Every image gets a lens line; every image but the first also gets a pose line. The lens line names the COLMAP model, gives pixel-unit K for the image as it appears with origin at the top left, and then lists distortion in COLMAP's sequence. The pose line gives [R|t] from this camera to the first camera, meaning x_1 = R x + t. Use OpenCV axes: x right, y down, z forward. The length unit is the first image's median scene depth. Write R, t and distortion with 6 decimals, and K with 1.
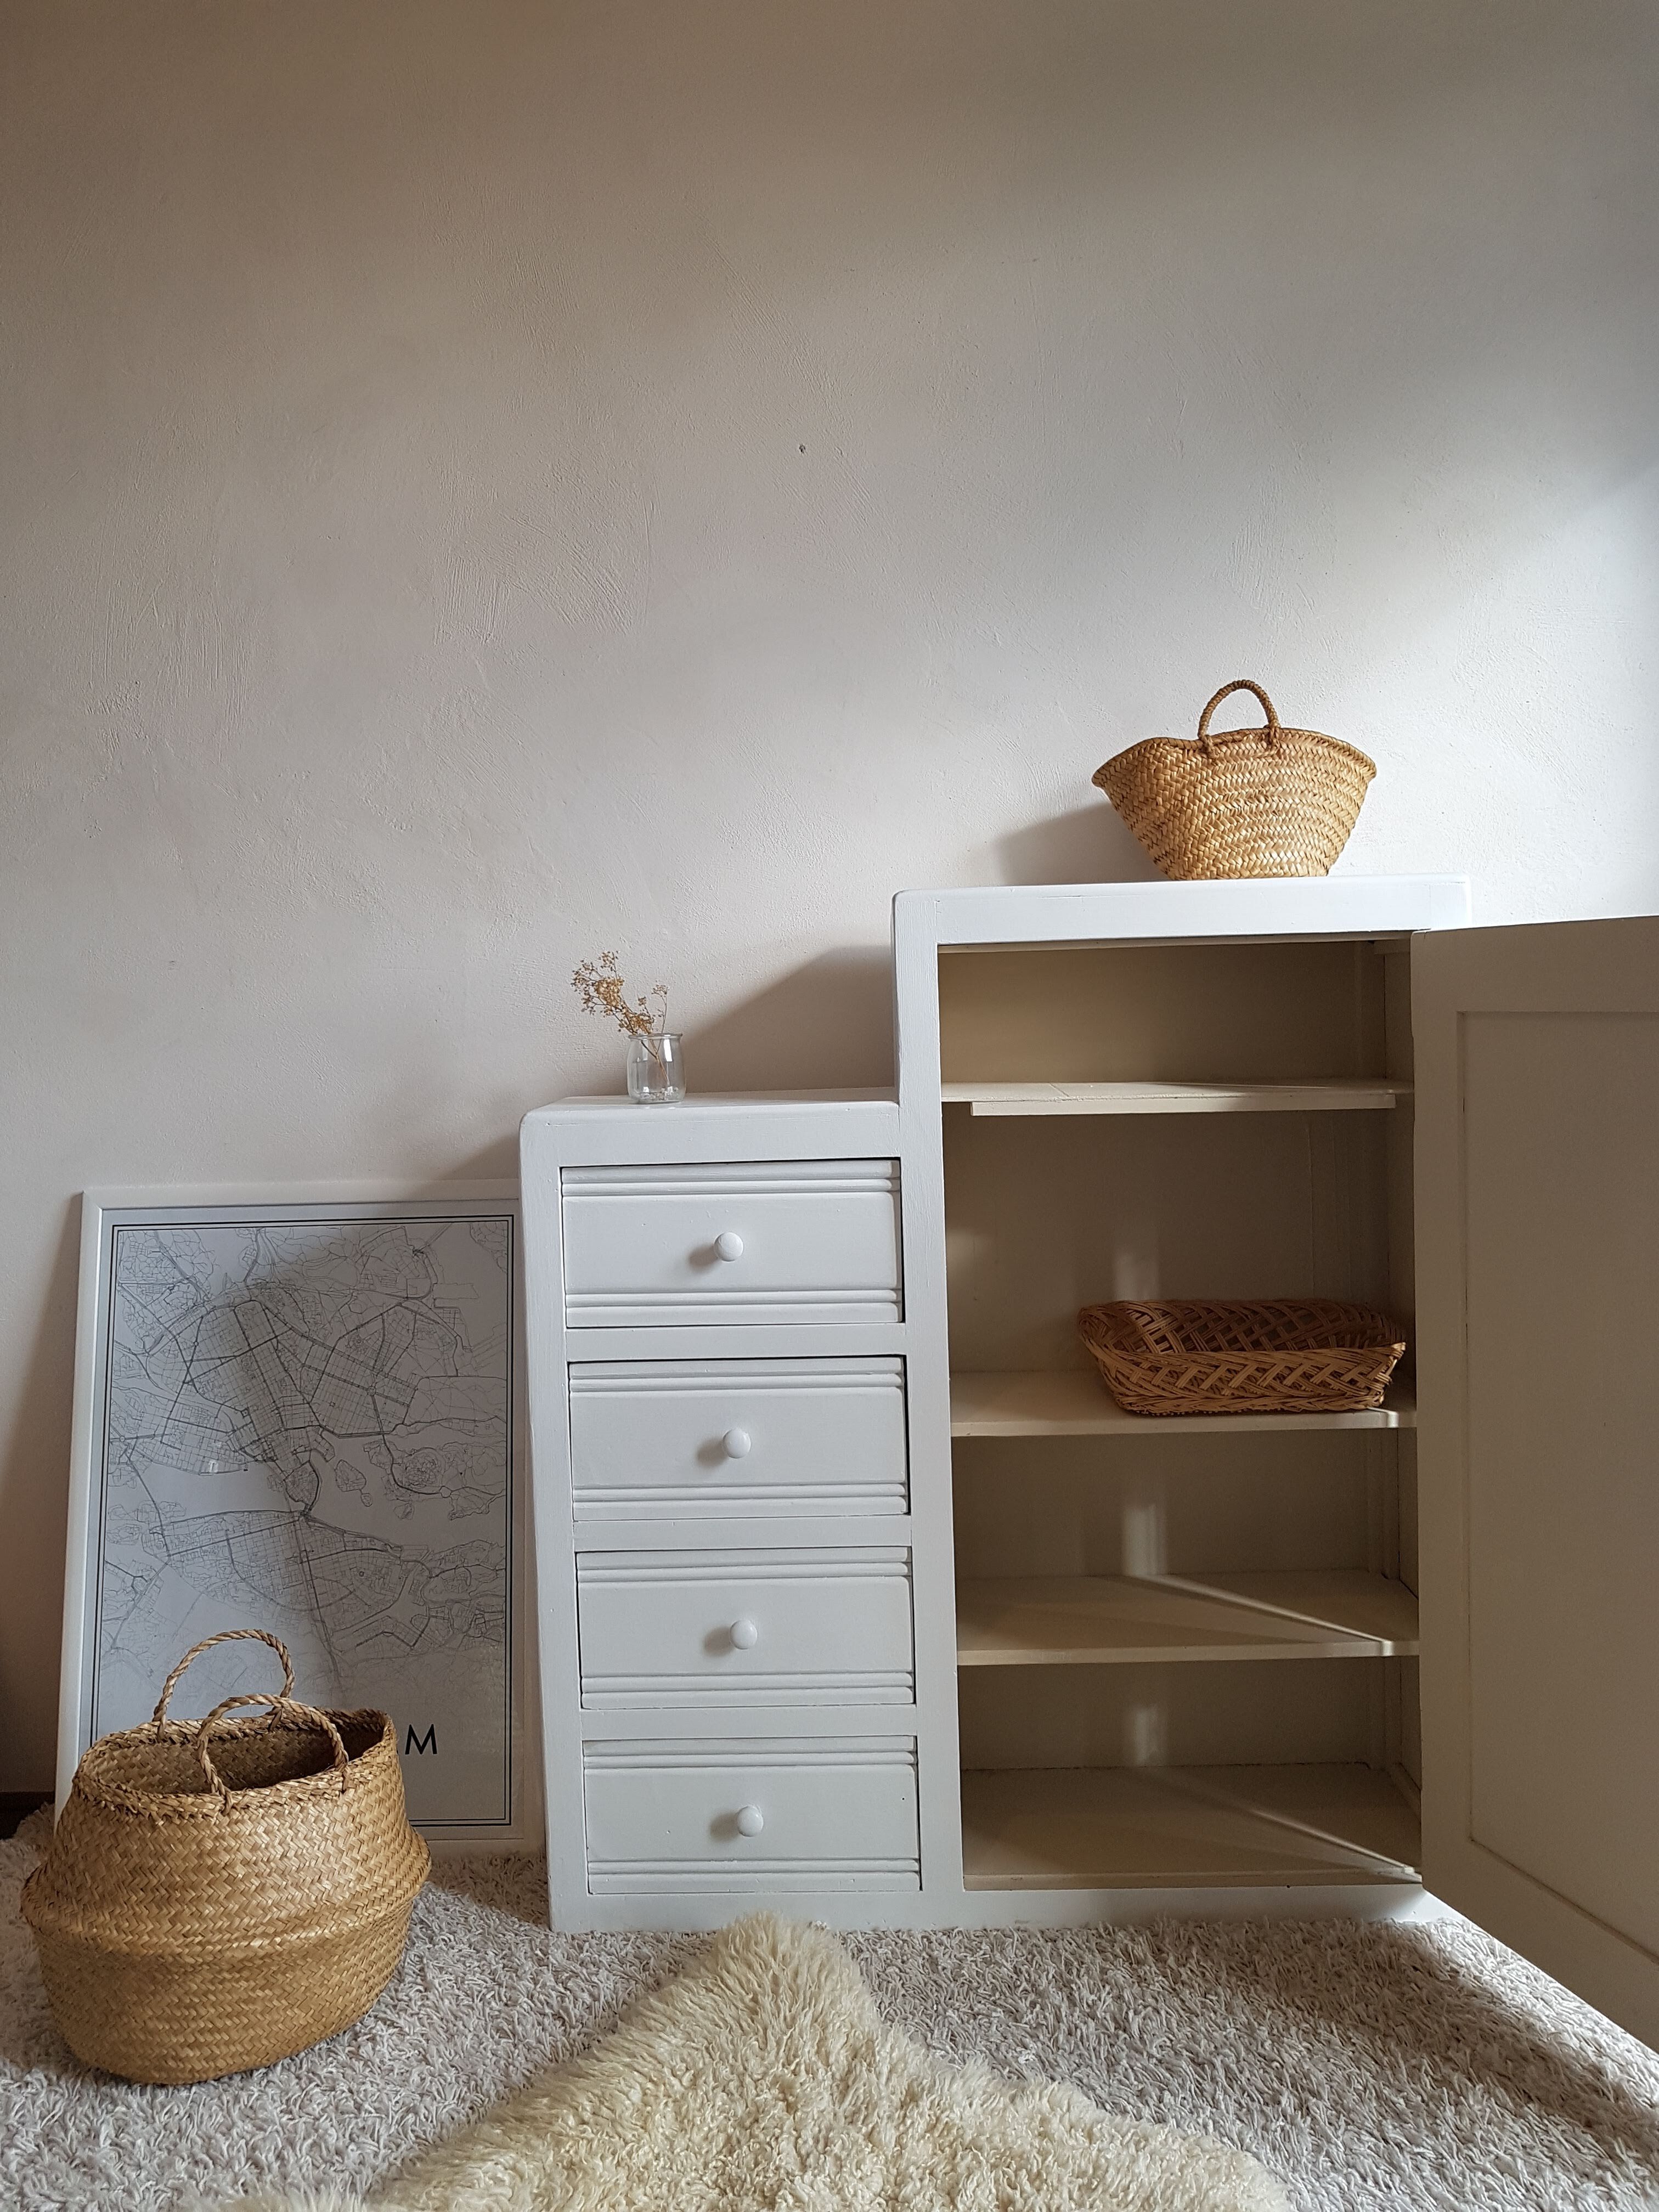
lens RADIAL K [[1763.0, 0, 794.1], [0, 1763.0, 1055.1], [0, 0, 1]] dist [-0.015205, -0.010658]
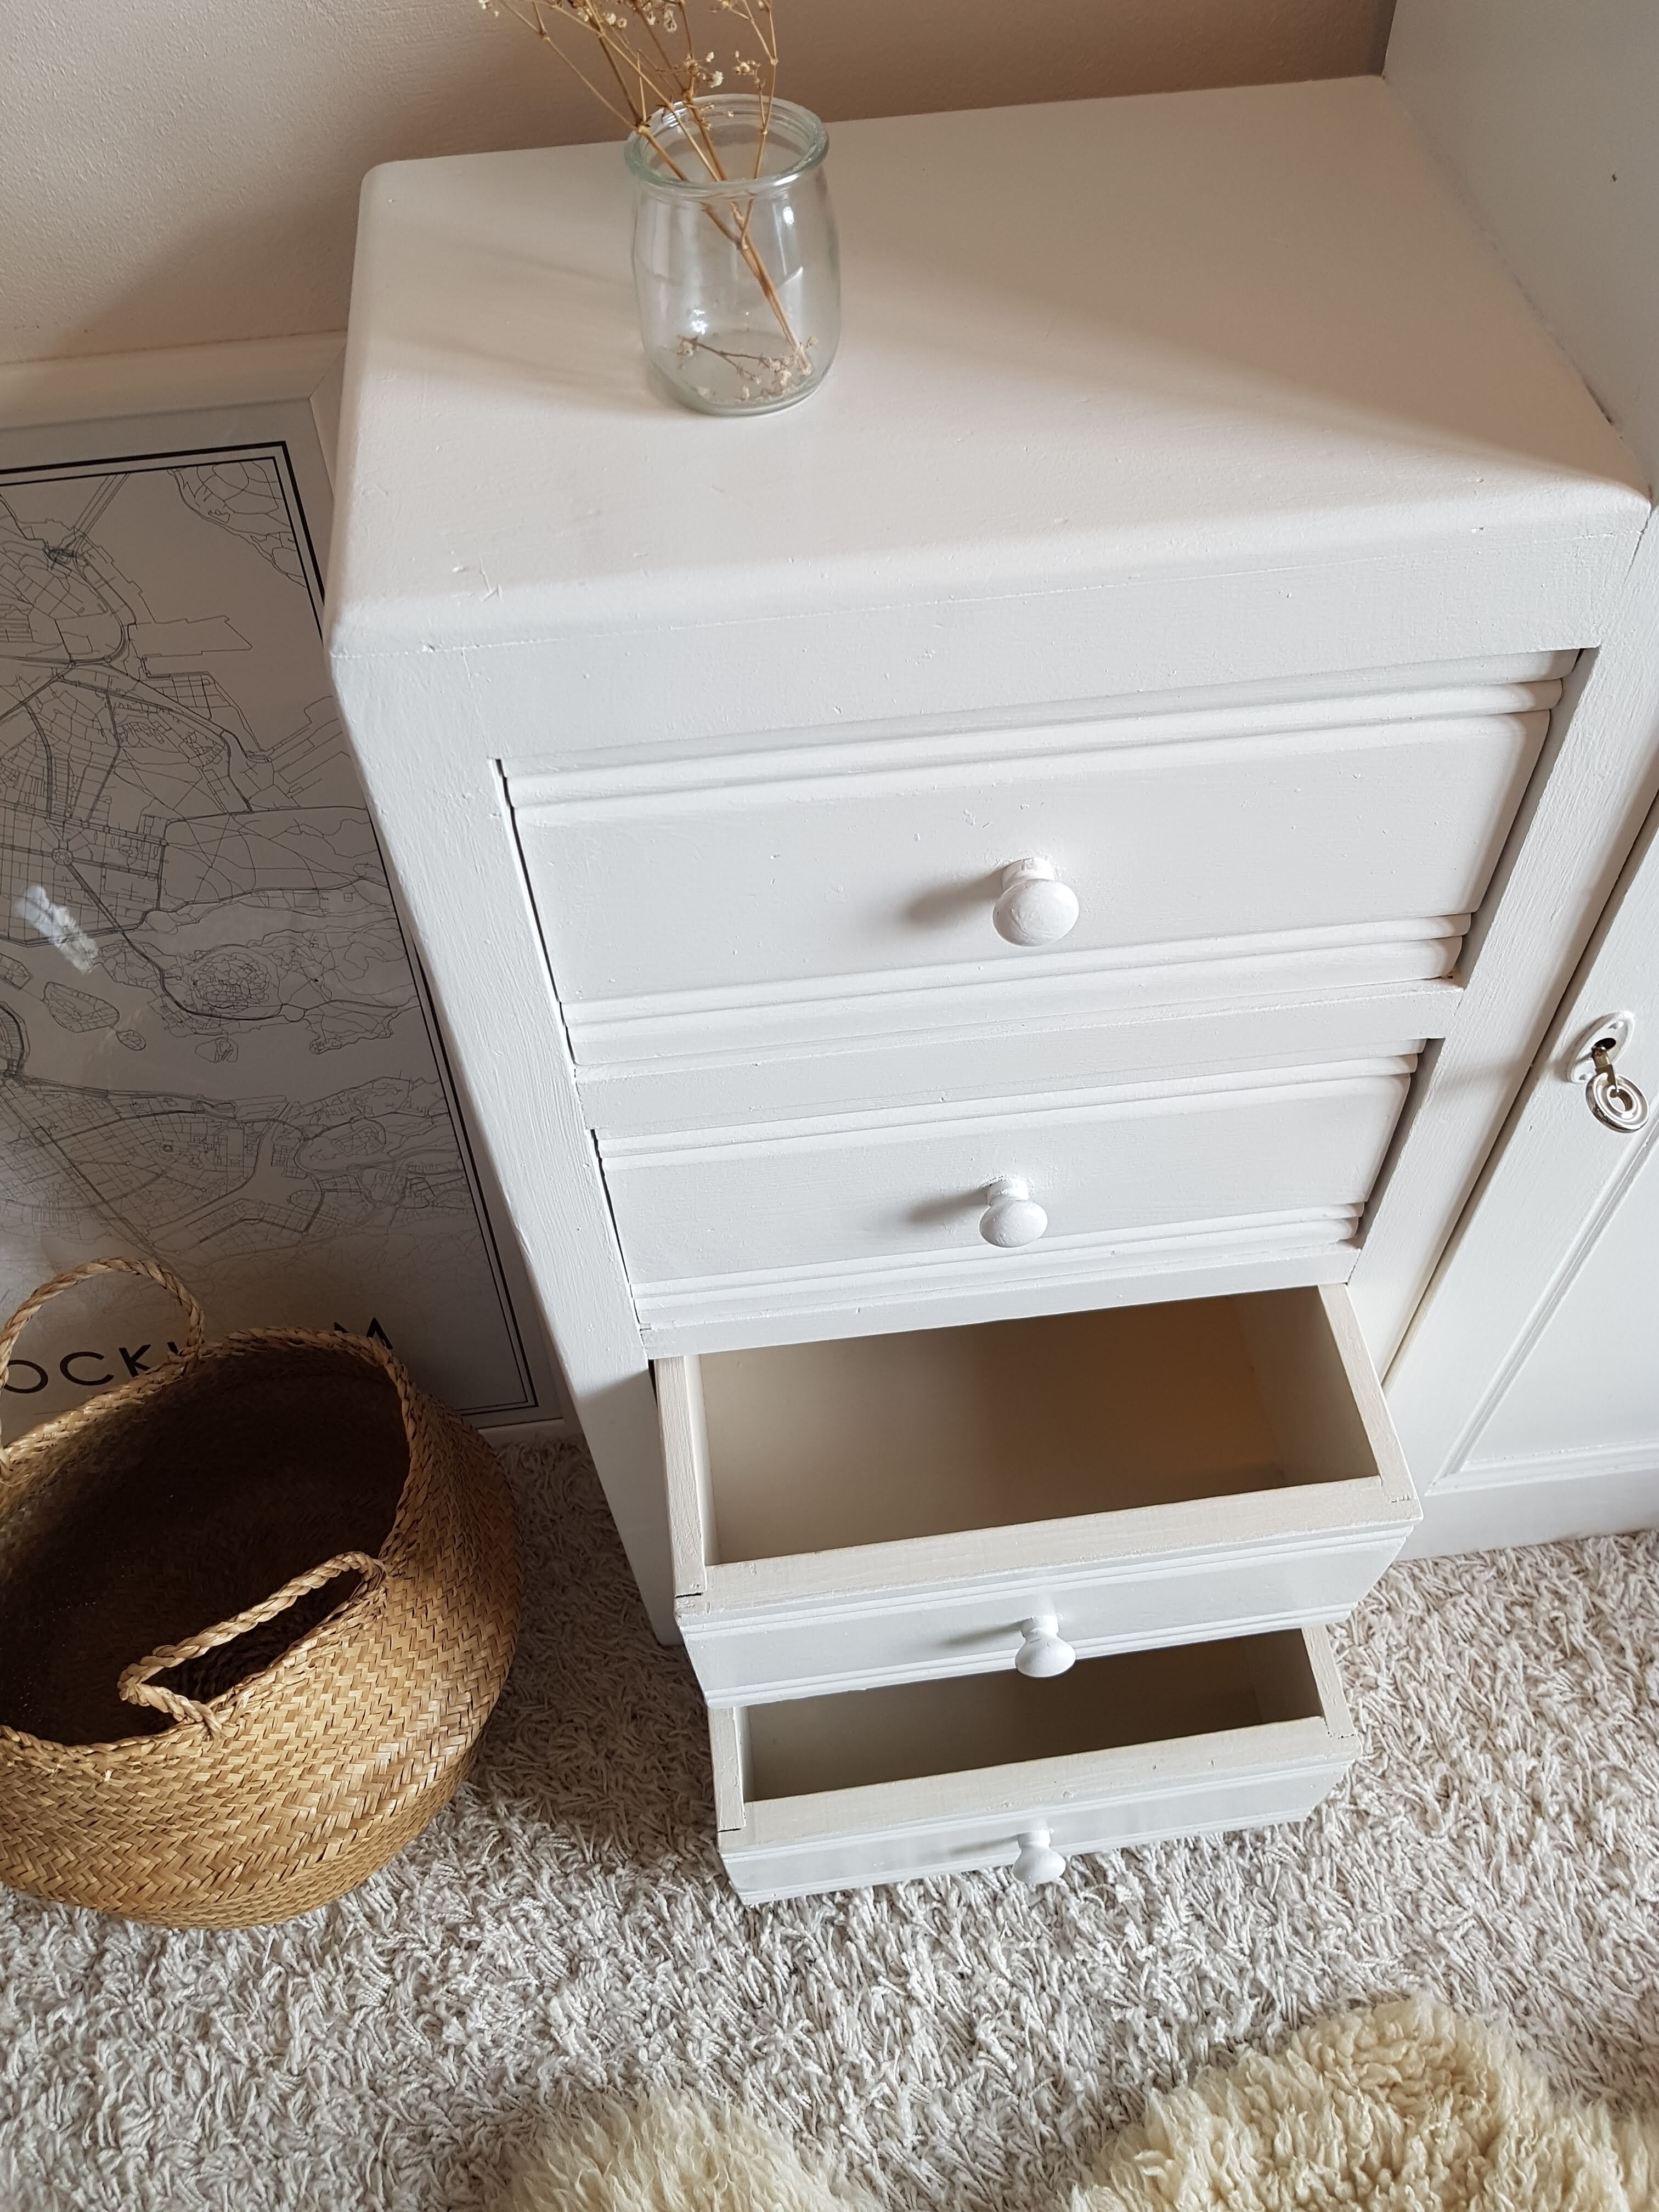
lens RADIAL K [[1763.0, 0, 830.6], [0, 1763.0, 1051.6], [0, 0, 1]] dist [-0.015205, -0.010658]
pose [[0.989381, -0.118287, 0.084461, -0.099206], [0.010626, 0.638412, 0.769621, -0.125134], [-0.144957, -0.760551, 0.632890, 0.704846]]
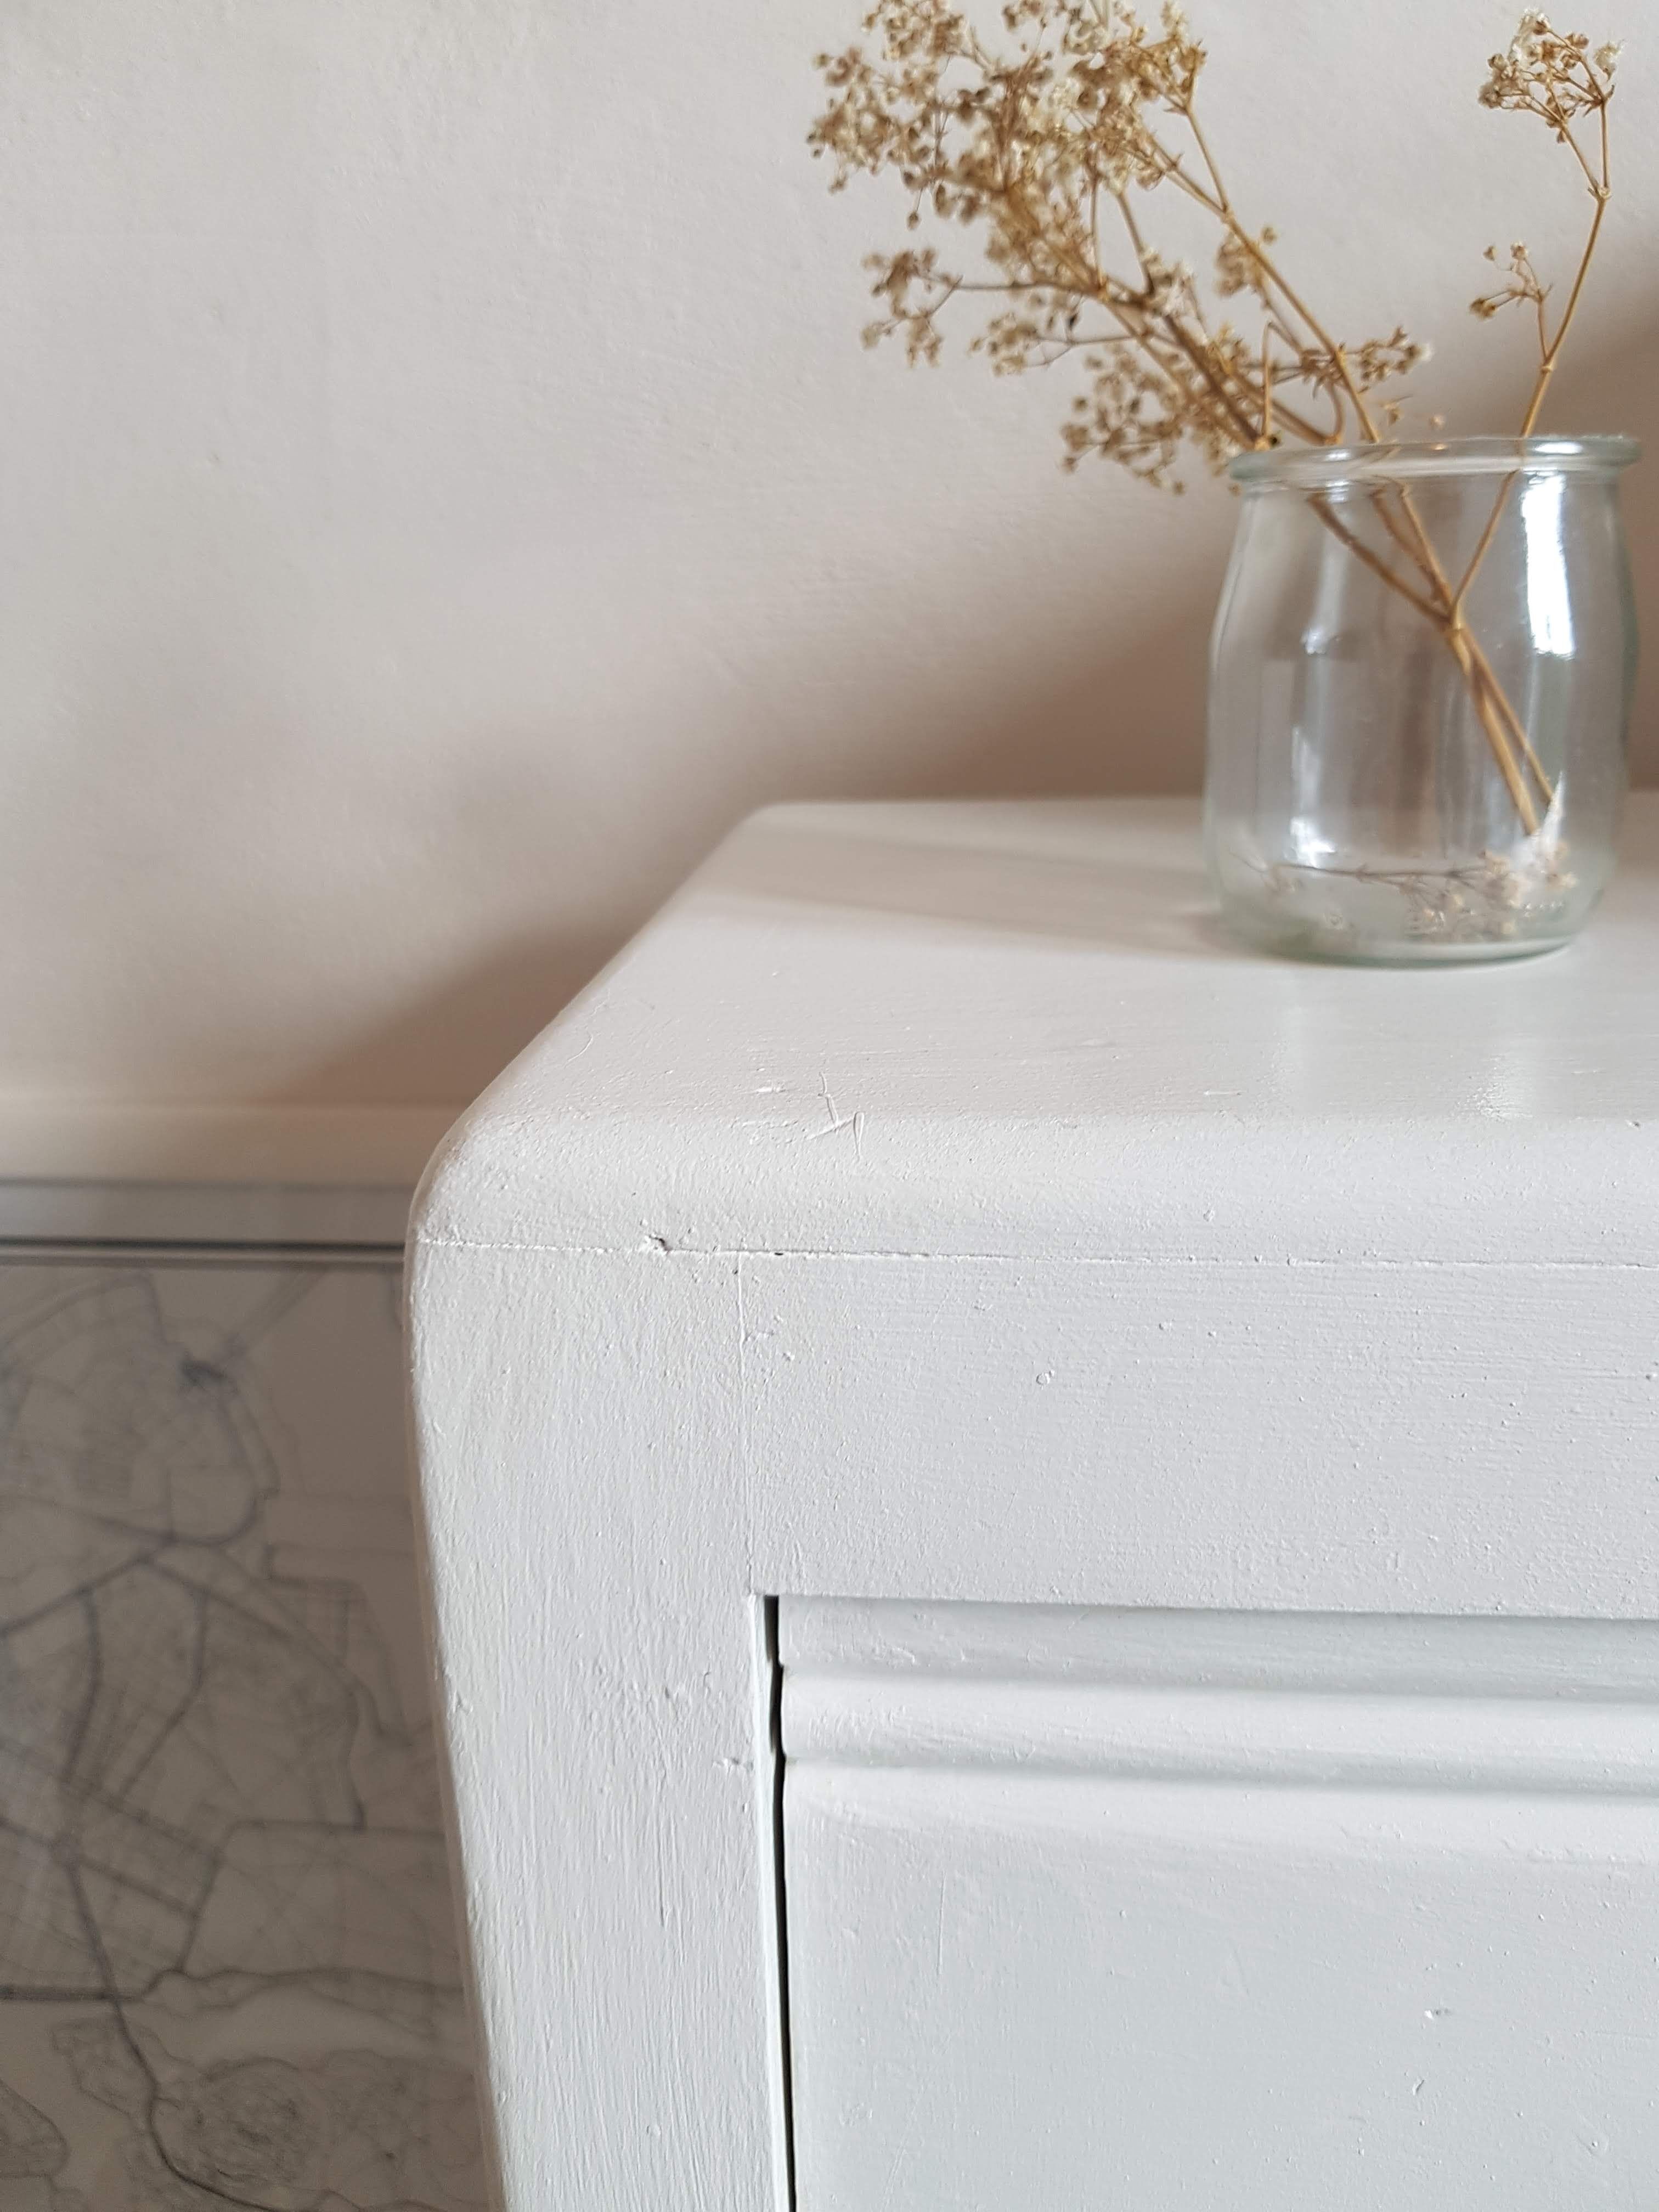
lens RADIAL K [[1763.0, 0, 794.4], [0, 1763.0, 1080.8], [0, 0, 1]] dist [-0.015205, -0.010658]
pose [[0.996110, 0.025599, -0.084315, -0.113024], [-0.003097, 0.966449, 0.256838, 0.001171], [0.088061, -0.255578, 0.962770, 0.833790]]
